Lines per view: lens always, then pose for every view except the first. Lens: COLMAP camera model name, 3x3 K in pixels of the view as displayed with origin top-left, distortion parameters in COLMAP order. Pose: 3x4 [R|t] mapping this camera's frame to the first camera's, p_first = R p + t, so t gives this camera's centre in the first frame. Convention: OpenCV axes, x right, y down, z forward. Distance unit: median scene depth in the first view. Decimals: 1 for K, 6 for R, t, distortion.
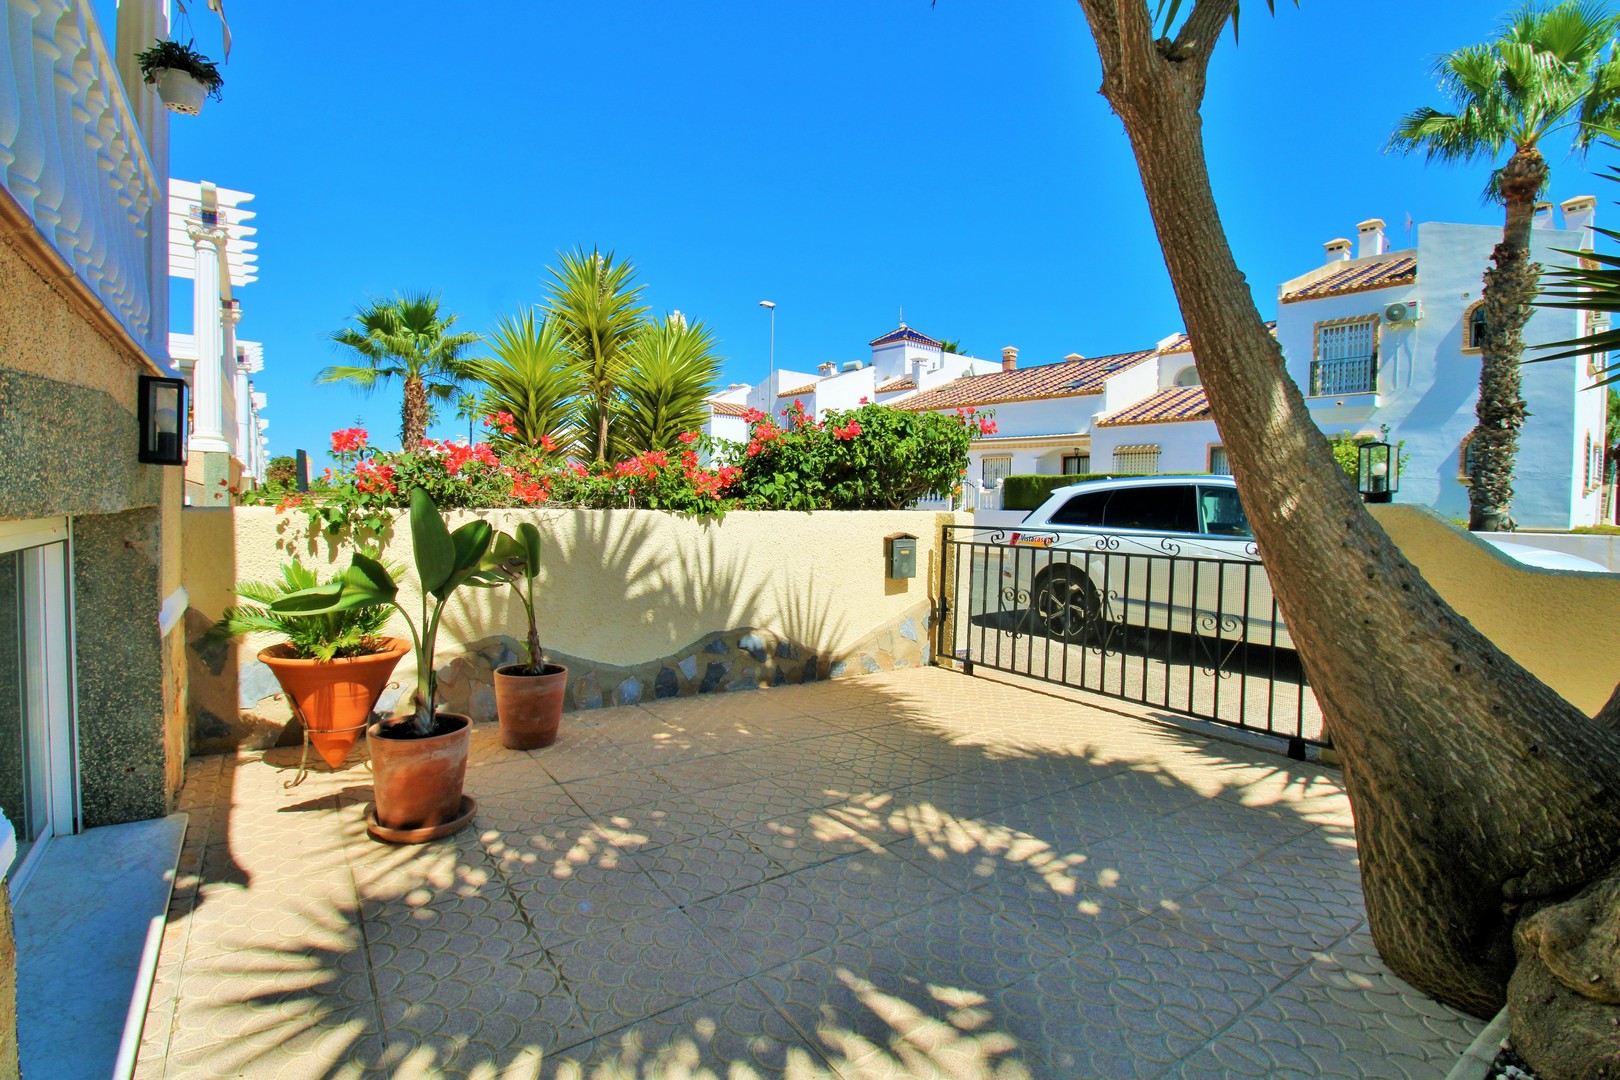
lens RADIAL K [[758.7, 0, 806.0], [0, 758.7, 537.3], [0, 0, 1]] dist [-0.013630, -0.005323]
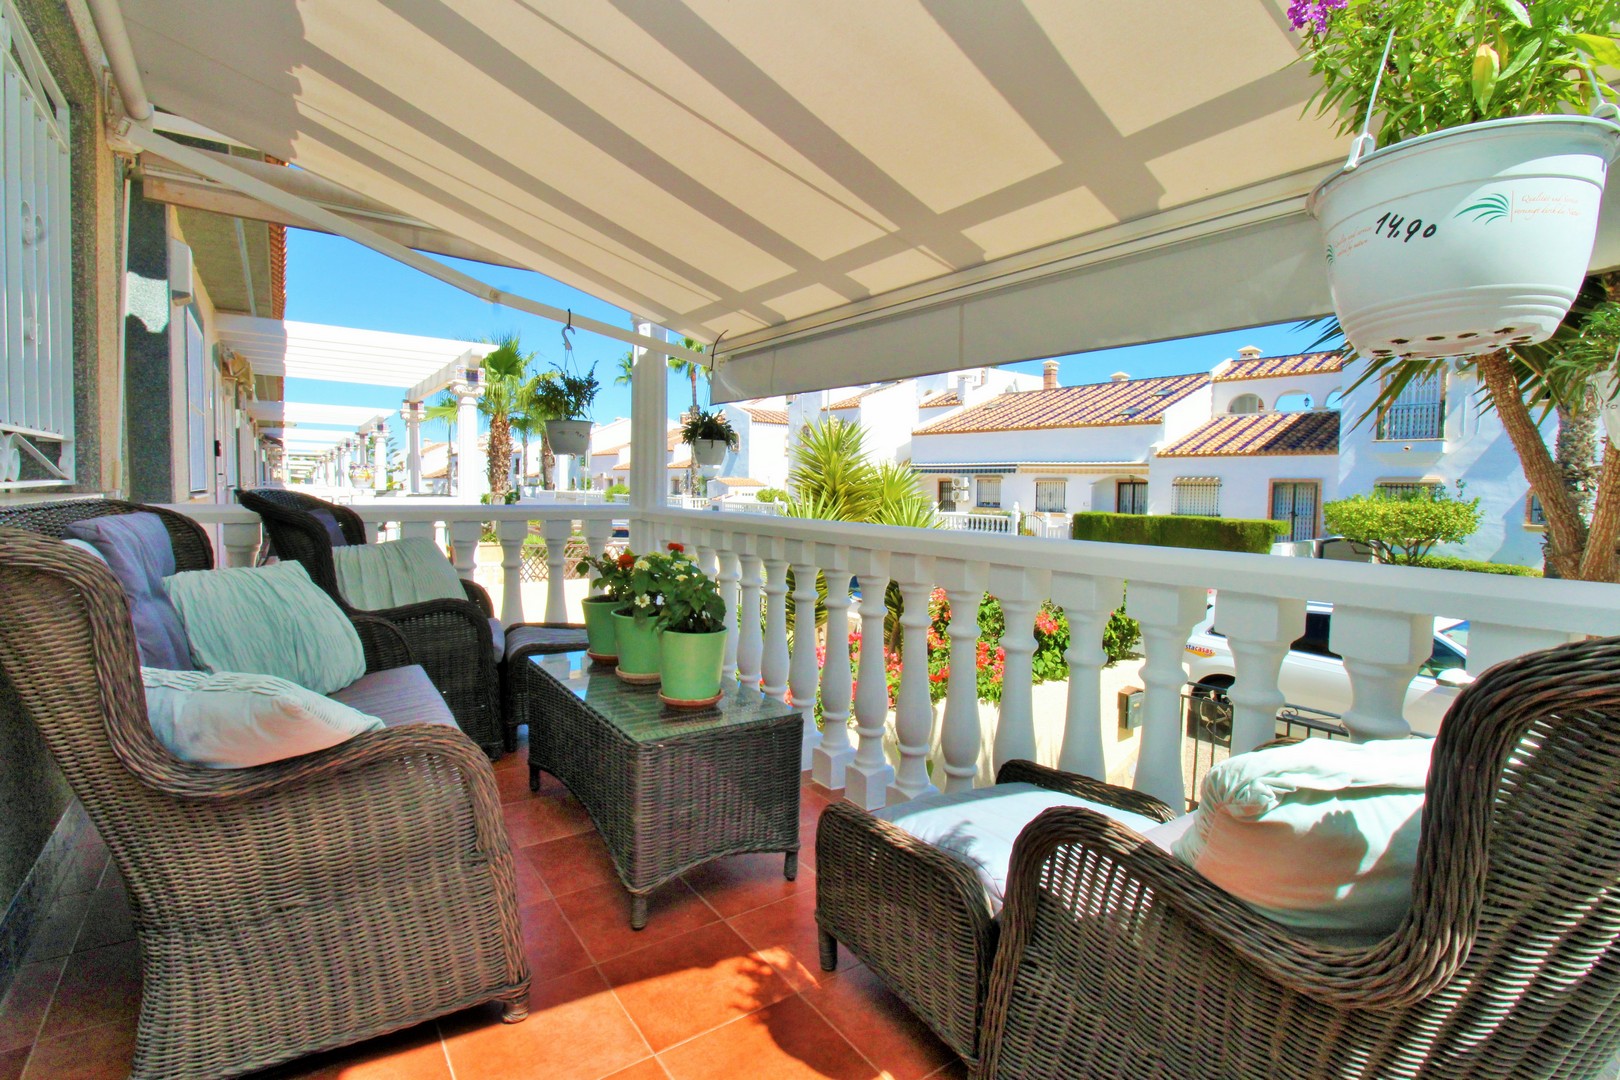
lens RADIAL K [[758.7, 0, 809.1], [0, 758.7, 538.4], [0, 0, 1]] dist [-0.013630, -0.005323]
pose [[0.999980, 0.001920, -0.005954, -0.358143], [-0.001801, 0.999802, 0.019839, -0.255104], [0.005991, -0.019828, 0.999785, -0.124608]]
